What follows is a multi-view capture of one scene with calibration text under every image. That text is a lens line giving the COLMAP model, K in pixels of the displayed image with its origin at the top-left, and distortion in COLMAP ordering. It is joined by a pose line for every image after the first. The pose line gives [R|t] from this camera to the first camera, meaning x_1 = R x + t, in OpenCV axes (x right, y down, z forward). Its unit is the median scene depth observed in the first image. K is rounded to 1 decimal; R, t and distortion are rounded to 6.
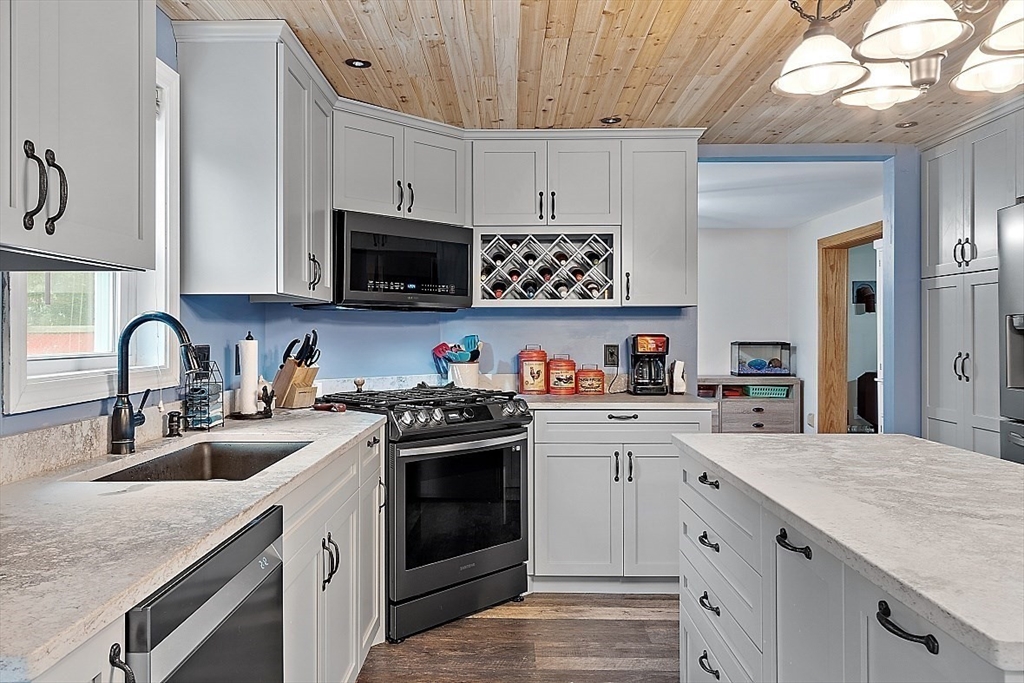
lens RADIAL K [[485.3, 0, 511.6], [0, 485.3, 334.9], [0, 0, 1]] dist [0.003911, 0.000817]
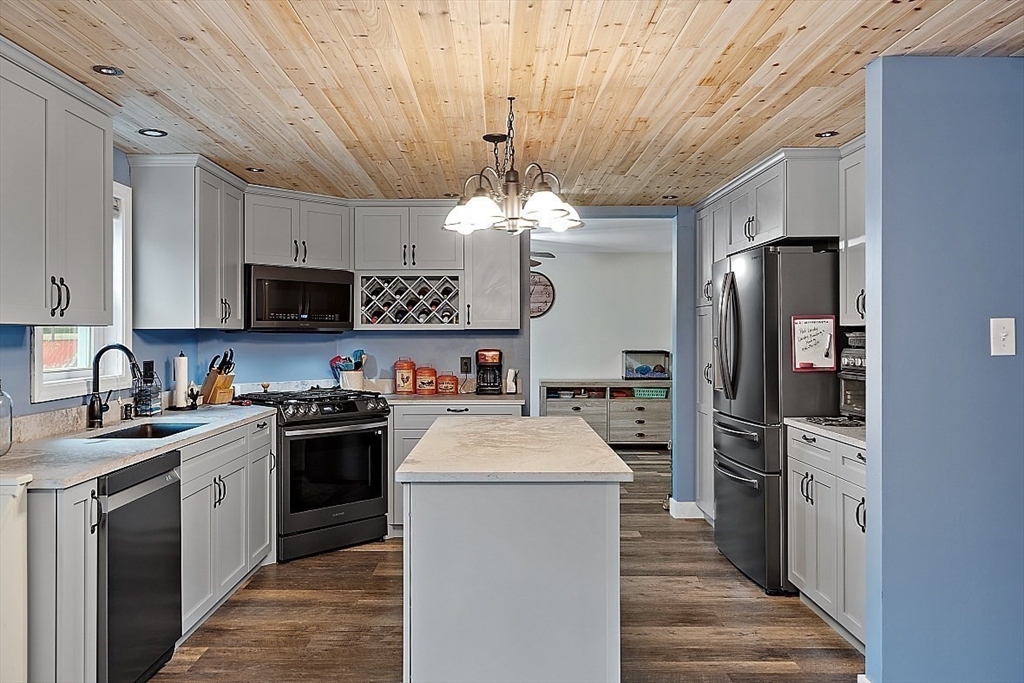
lens RADIAL K [[516.1, 0, 513.3], [0, 516.1, 336.5], [0, 0, 1]] dist [0.003525, 0.000628]
pose [[0.999981, -0.001281, 0.006072, 0.410266], [0.001269, 0.999997, 0.001923, -0.047659], [-0.006074, -0.001915, 0.999980, -0.515256]]
